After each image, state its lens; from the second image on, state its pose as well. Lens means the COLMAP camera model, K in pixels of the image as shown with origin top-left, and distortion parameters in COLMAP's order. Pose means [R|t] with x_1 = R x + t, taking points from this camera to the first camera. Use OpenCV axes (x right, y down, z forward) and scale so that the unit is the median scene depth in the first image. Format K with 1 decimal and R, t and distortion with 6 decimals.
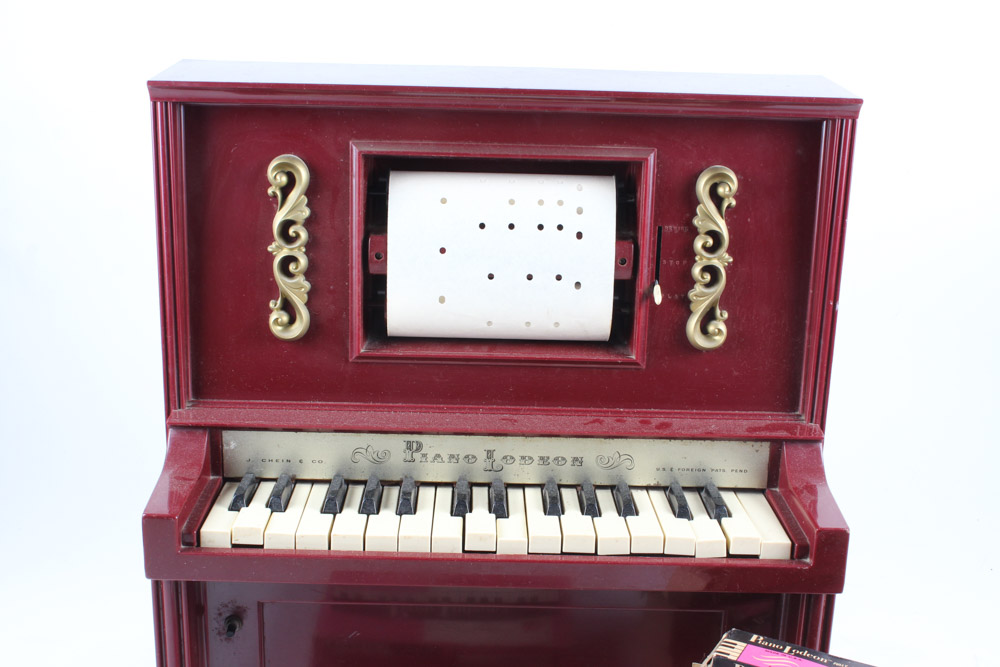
lens RADIAL K [[1229.3, 0, 493.4], [0, 1229.3, 345.9], [0, 0, 1]] dist [-0.081271, 0.000000]
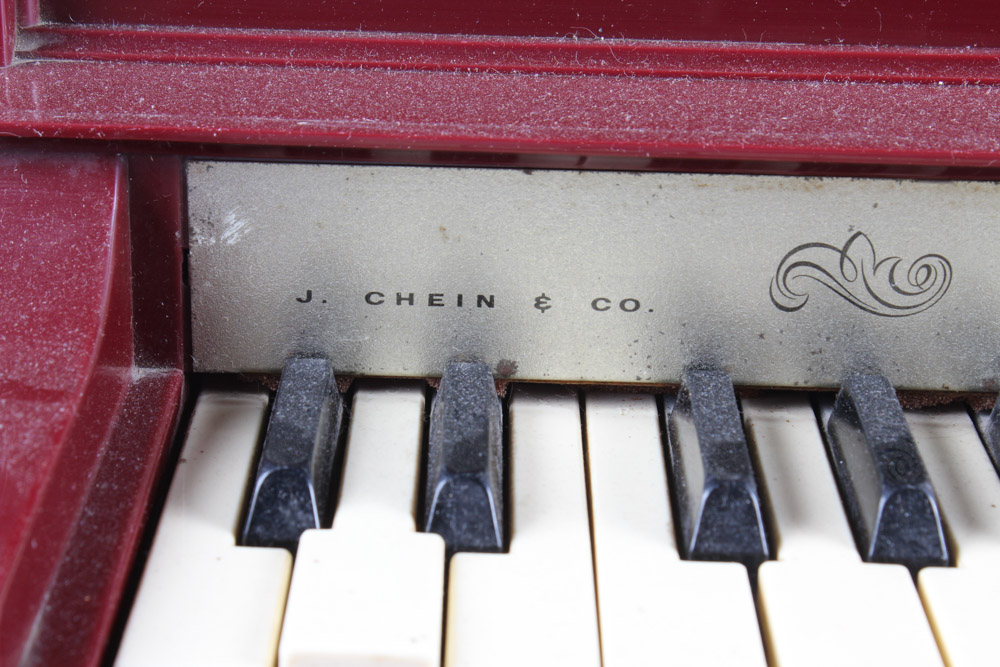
lens RADIAL K [[2324.2, 0, 502.1], [0, 2324.2, 334.4], [0, 0, 1]] dist [0.095208, 0.000000]
pose [[0.999774, 0.007890, -0.019764, -0.156268], [-0.005336, 0.992009, 0.126055, 0.046868], [0.020600, -0.125921, 0.991826, 0.583253]]
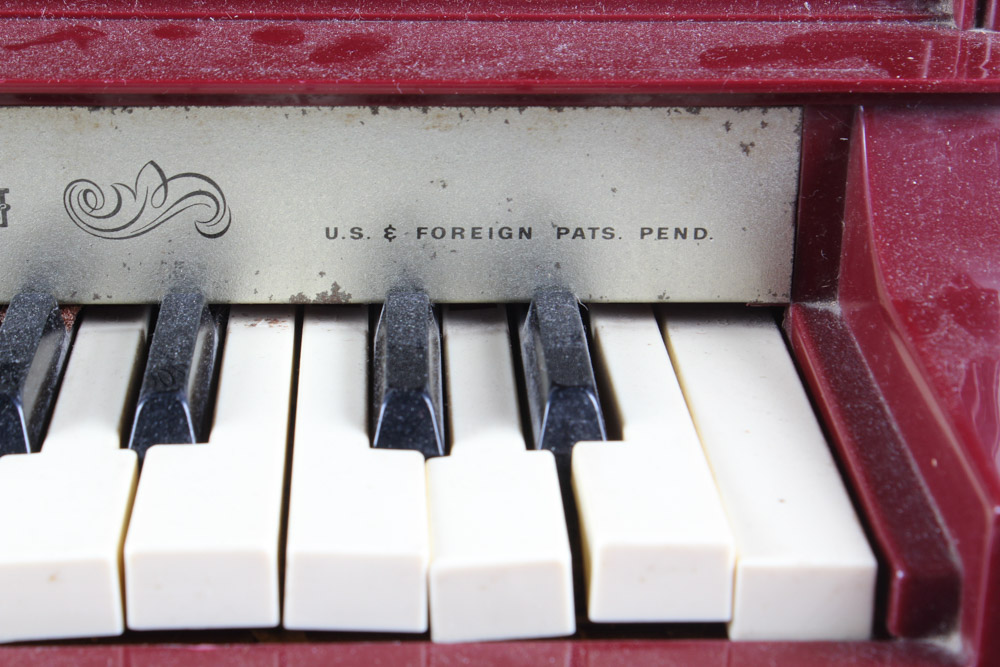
lens RADIAL K [[2324.2, 0, 493.5], [0, 2324.2, 326.3], [0, 0, 1]] dist [0.095208, 0.000000]
pose [[0.998965, -0.025588, 0.037593, 0.148757], [0.020008, 0.989669, 0.141967, 0.055187], [-0.040837, -0.141068, 0.989157, 0.552113]]
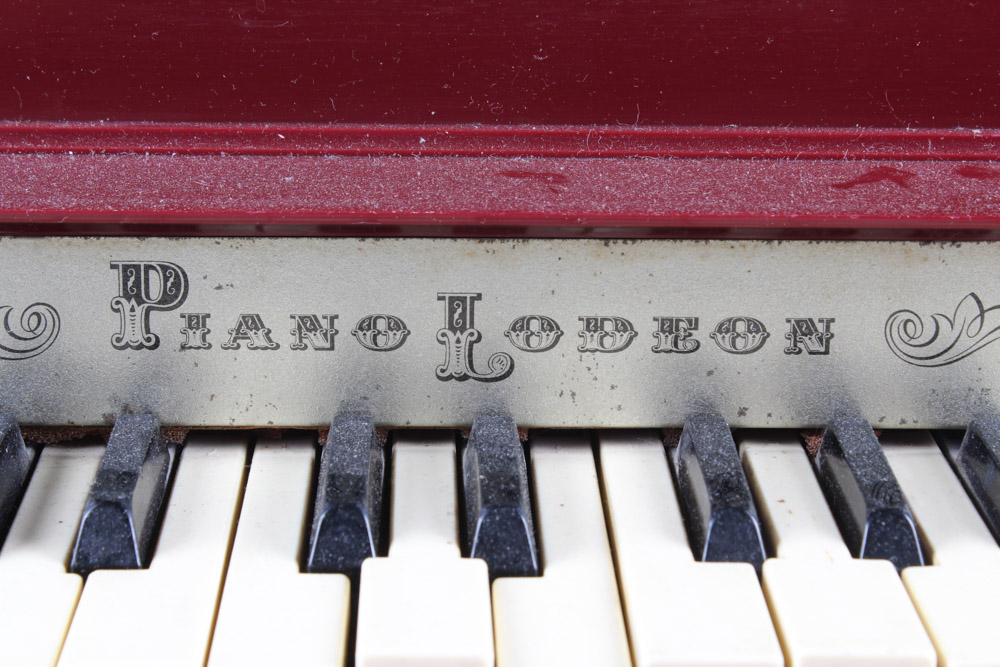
lens RADIAL K [[2324.2, 0, 497.8], [0, 2324.2, 334.8], [0, 0, 1]] dist [0.095208, 0.000000]
pose [[0.999800, -0.016398, 0.011437, -0.000720], [0.015446, 0.996764, 0.078888, 0.055589], [-0.012694, -0.078695, 0.996818, 0.529940]]
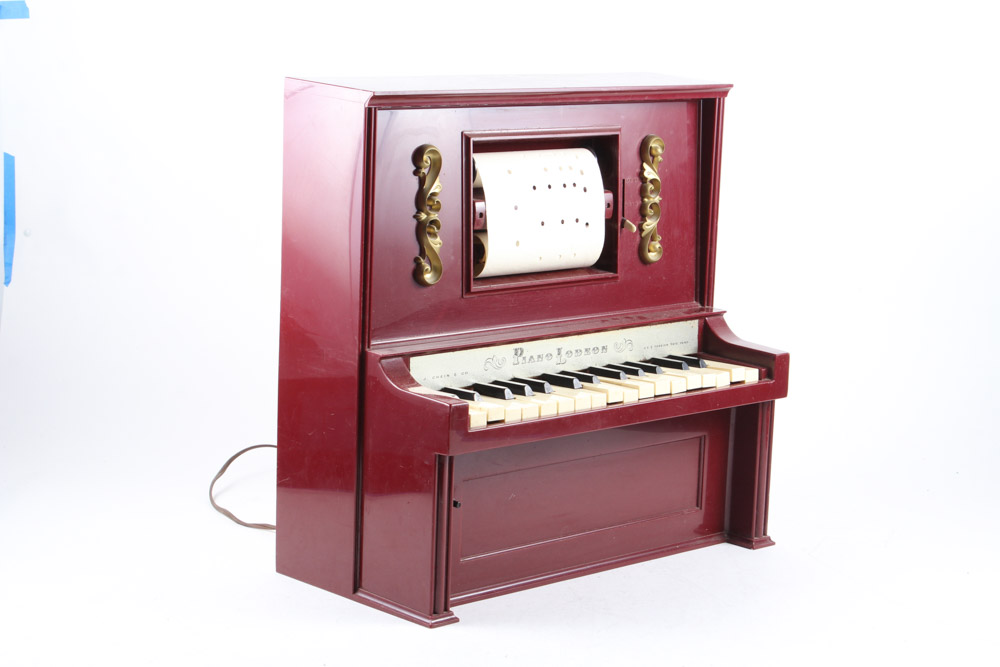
lens RADIAL K [[2135.6, 0, 500.2], [0, 2135.6, 333.9], [0, 0, 1]] dist [-0.058985, 0.000000]
pose [[0.744196, -0.116729, 0.657683, -1.626486], [0.169621, 0.985362, -0.017046, 0.098547], [-0.646066, 0.124242, 0.753102, -0.763839]]
